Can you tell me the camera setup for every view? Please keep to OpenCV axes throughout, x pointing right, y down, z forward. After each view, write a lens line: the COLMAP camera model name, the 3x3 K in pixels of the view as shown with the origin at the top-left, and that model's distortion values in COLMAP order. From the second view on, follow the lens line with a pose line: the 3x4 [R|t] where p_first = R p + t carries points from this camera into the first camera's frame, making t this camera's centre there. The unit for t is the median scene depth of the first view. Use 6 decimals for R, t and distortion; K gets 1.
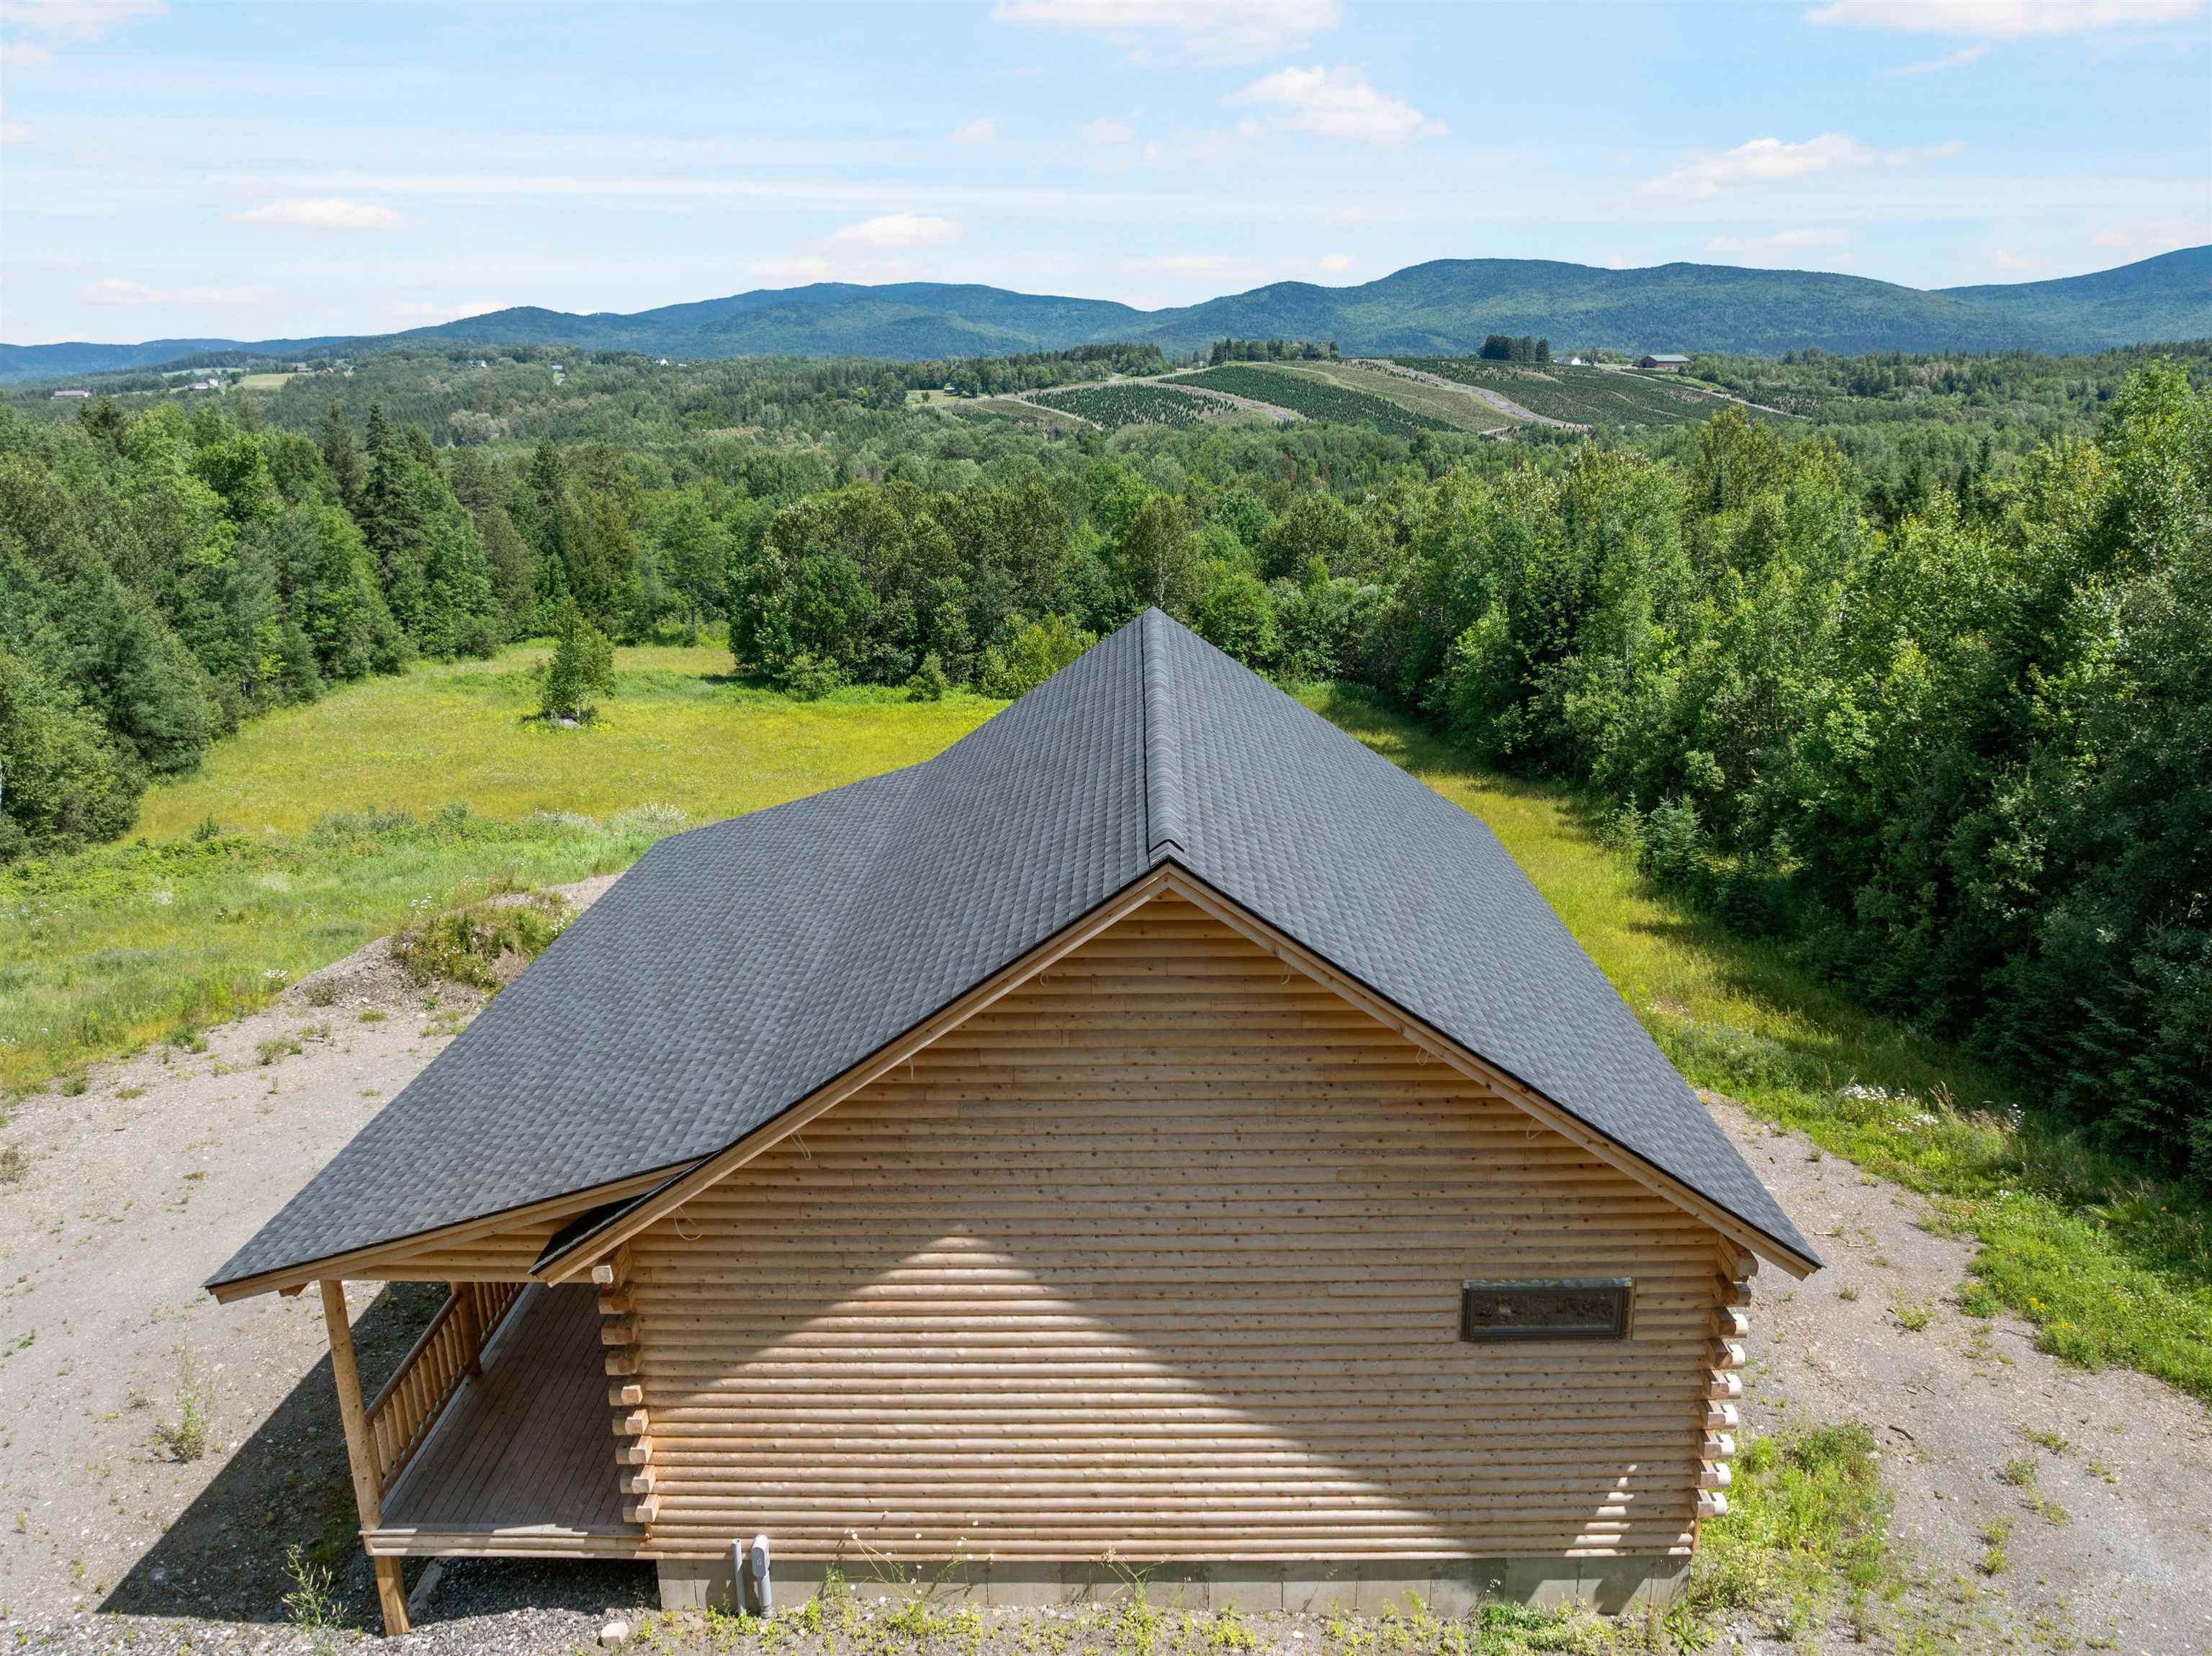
lens RADIAL K [[1612.4, 0, 1116.9], [0, 1612.4, 827.8], [0, 0, 1]] dist [-0.035911, -0.010233]
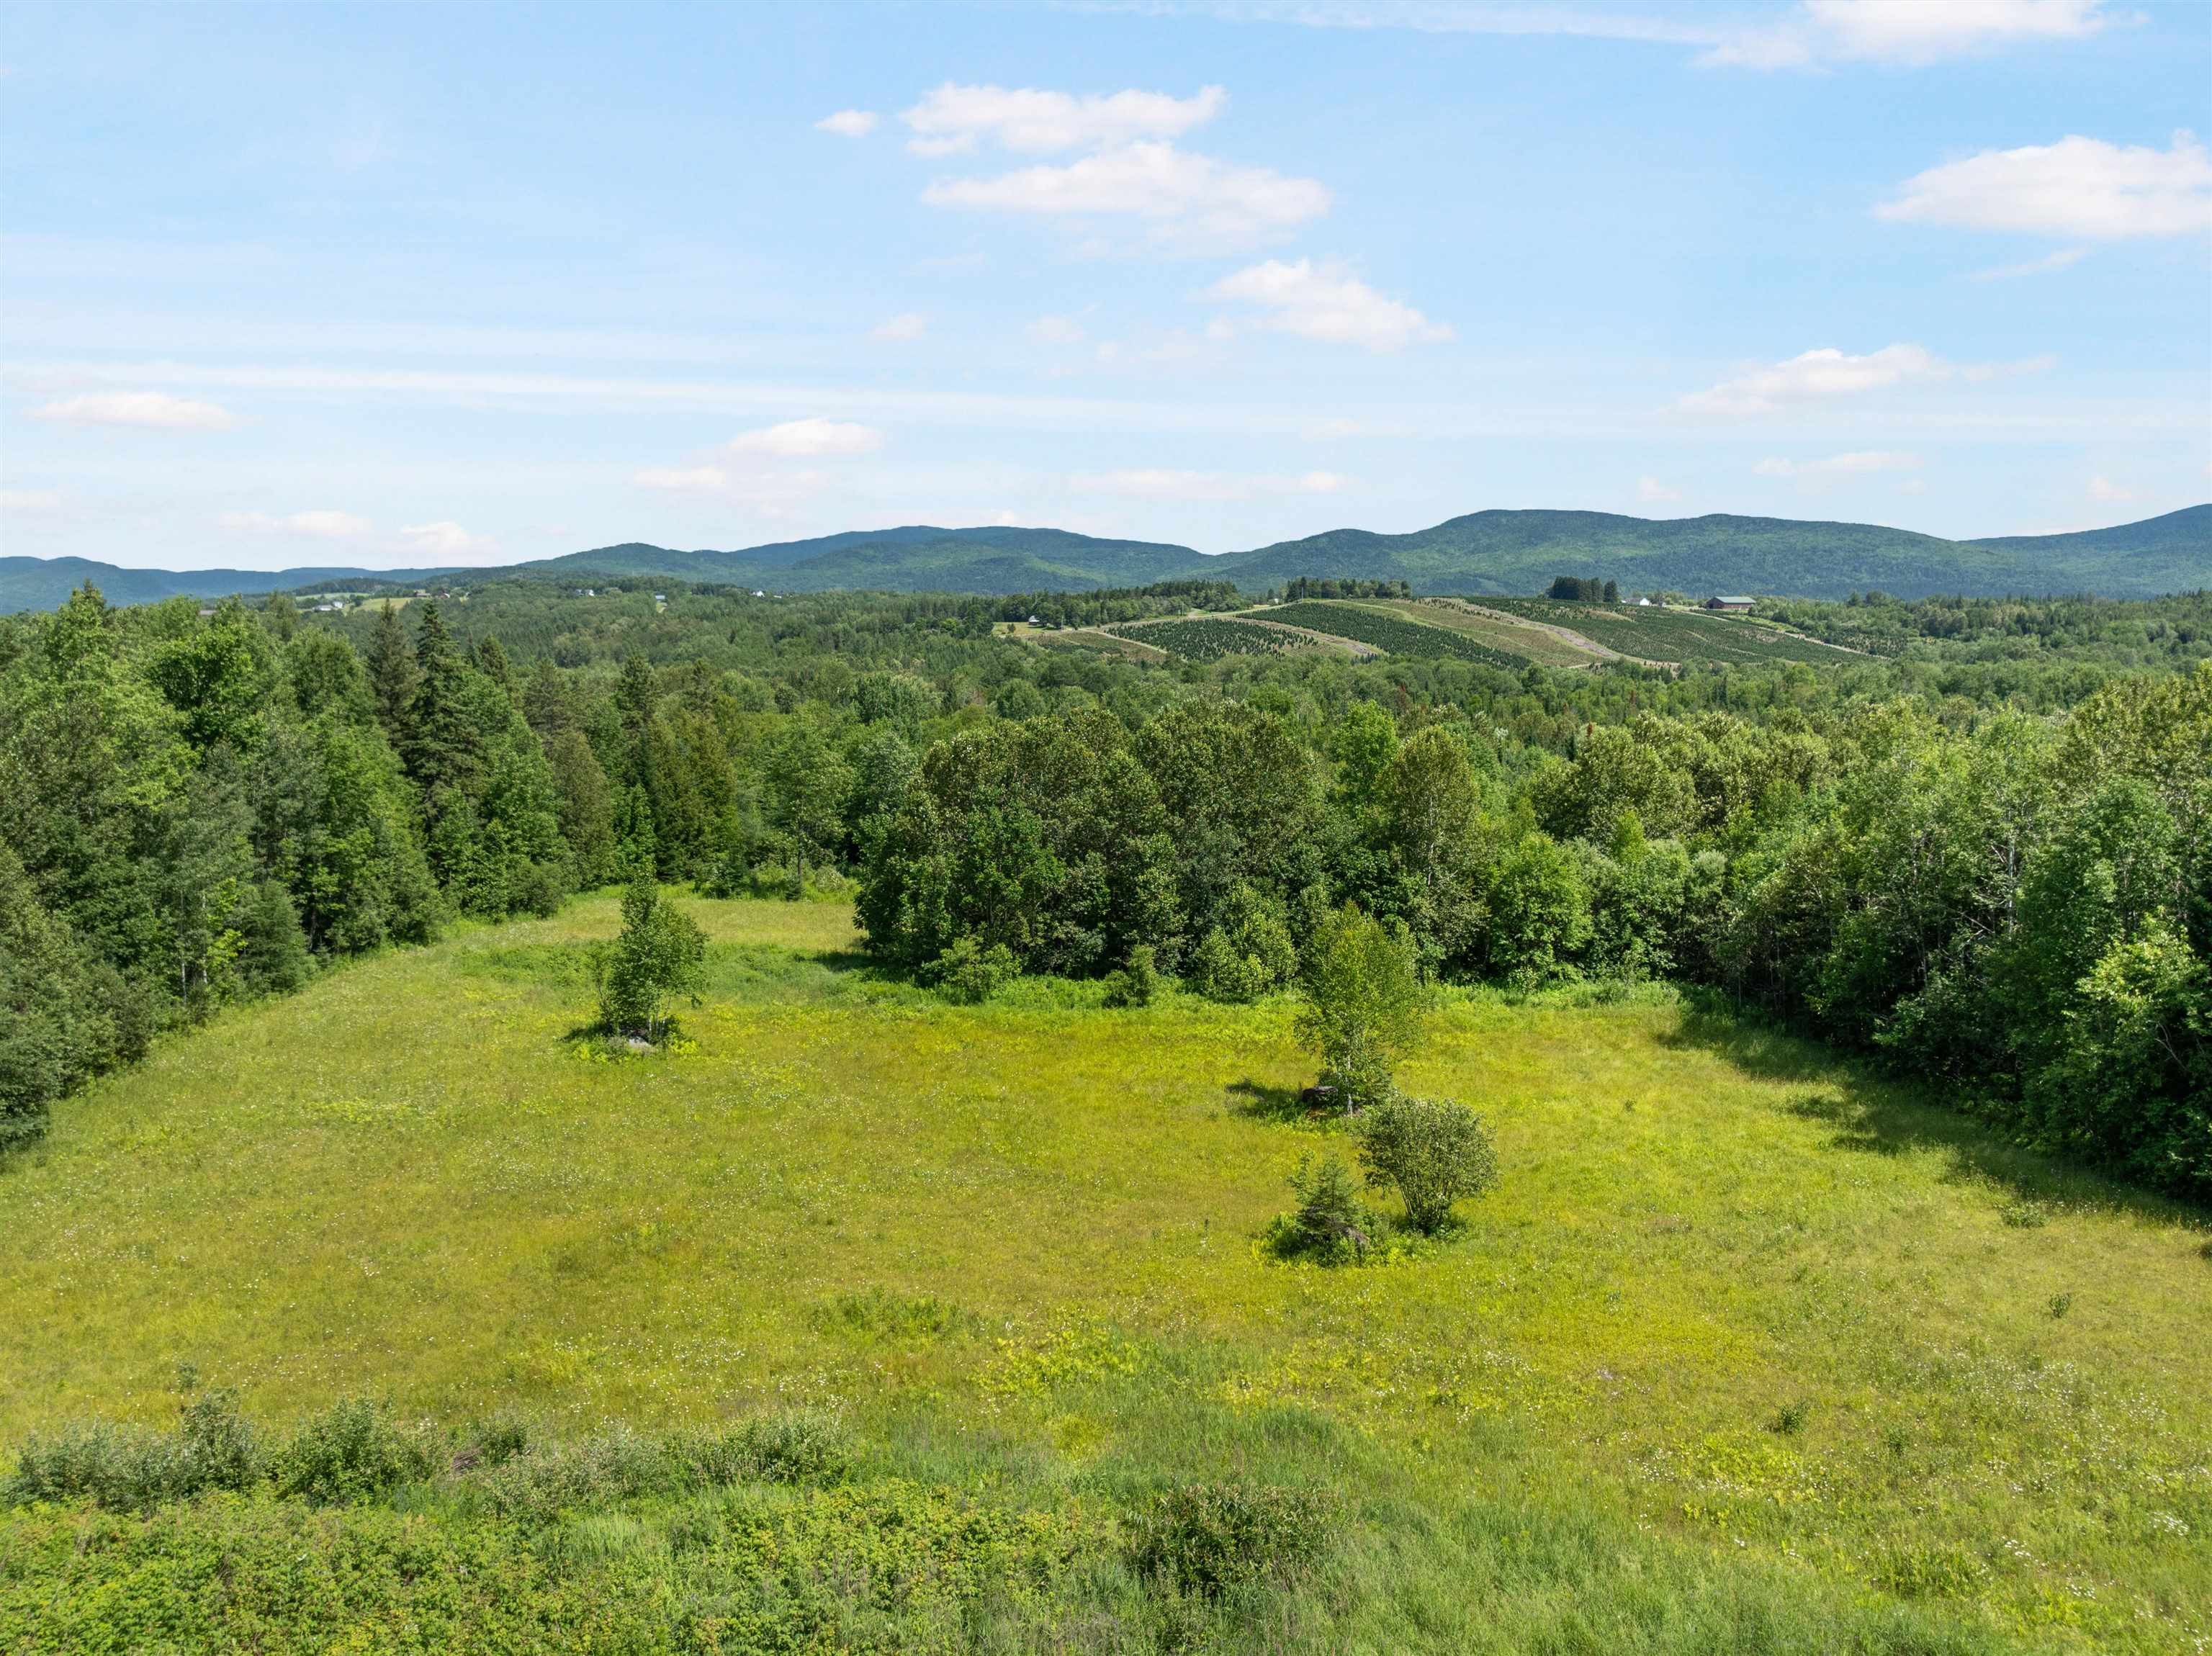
lens RADIAL K [[1550.5, 0, 1114.8], [0, 1550.5, 831.7], [0, 0, 1]] dist [-0.036845, -0.002881]
pose [[0.999094, 0.017007, -0.039022, -0.075624], [-0.022081, 0.990799, -0.133527, -0.048269], [0.036393, 0.134267, 0.990277, 0.229119]]
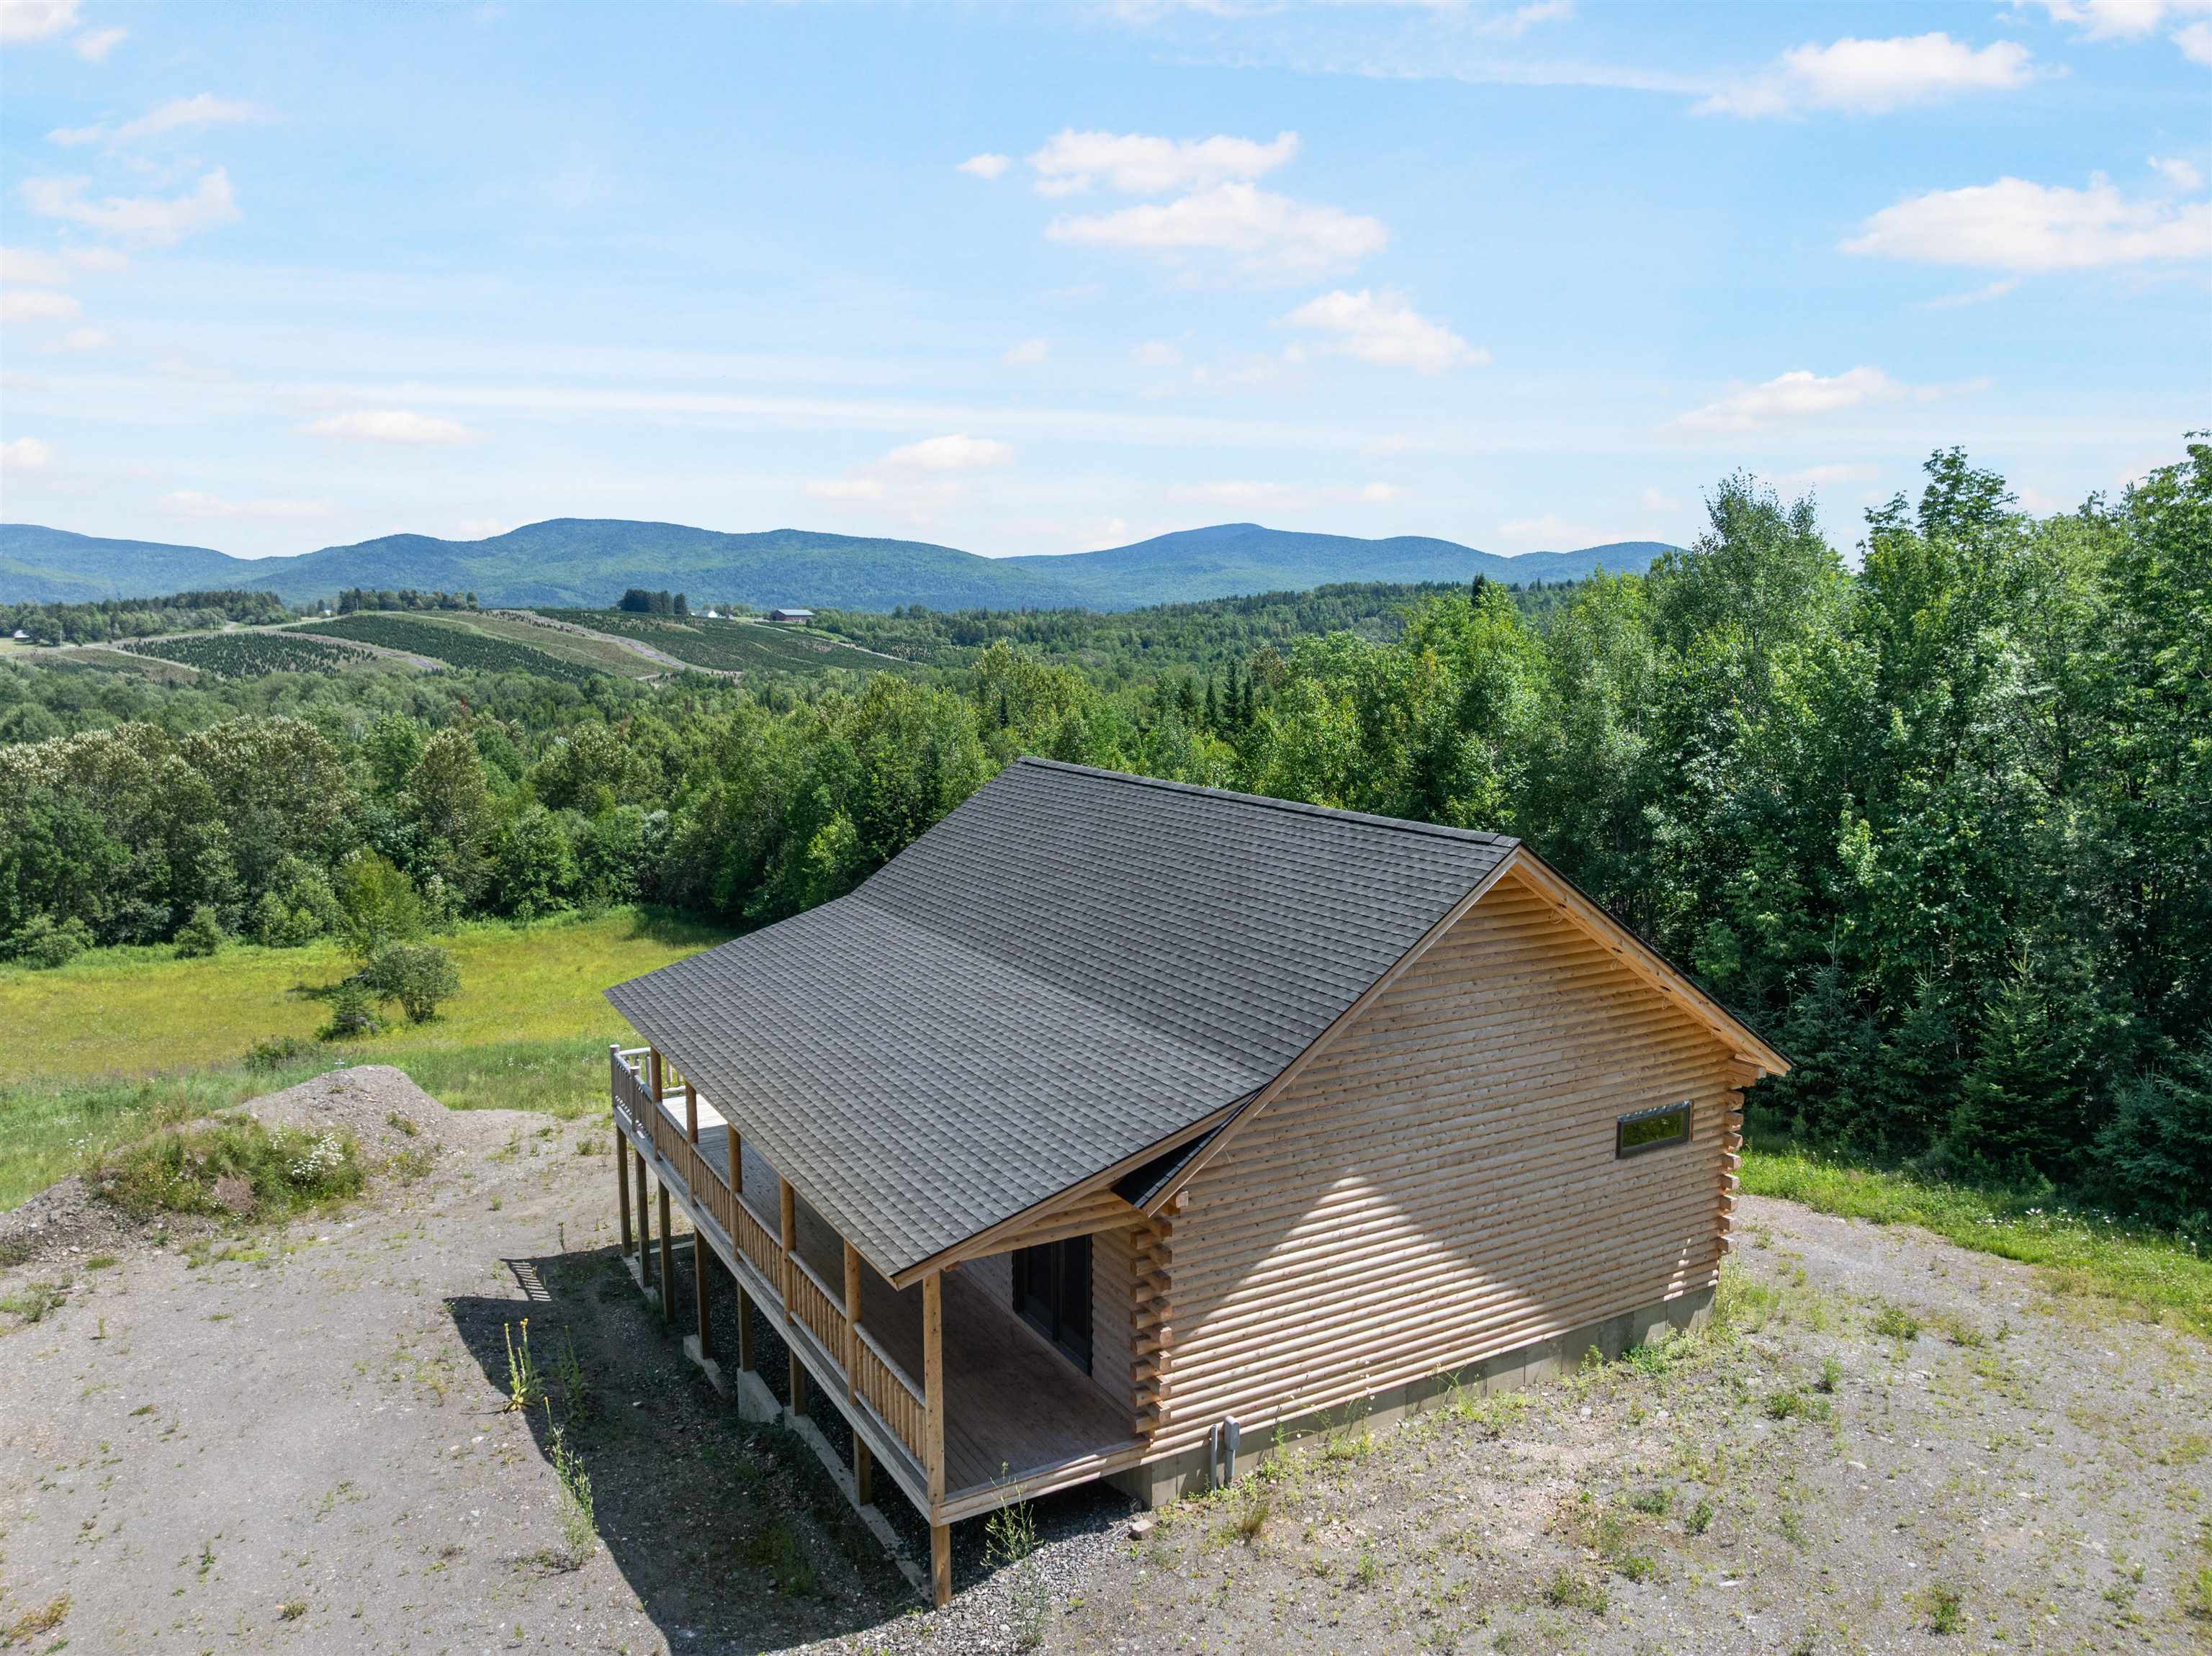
lens RADIAL K [[1550.5, 0, 1114.8], [0, 1550.5, 831.7], [0, 0, 1]] dist [-0.036845, -0.002881]
pose [[0.862559, -0.052671, 0.503207, -0.078530], [0.124413, 0.986109, -0.110043, 0.008983], [-0.490421, 0.157524, 0.857131, -0.008101]]
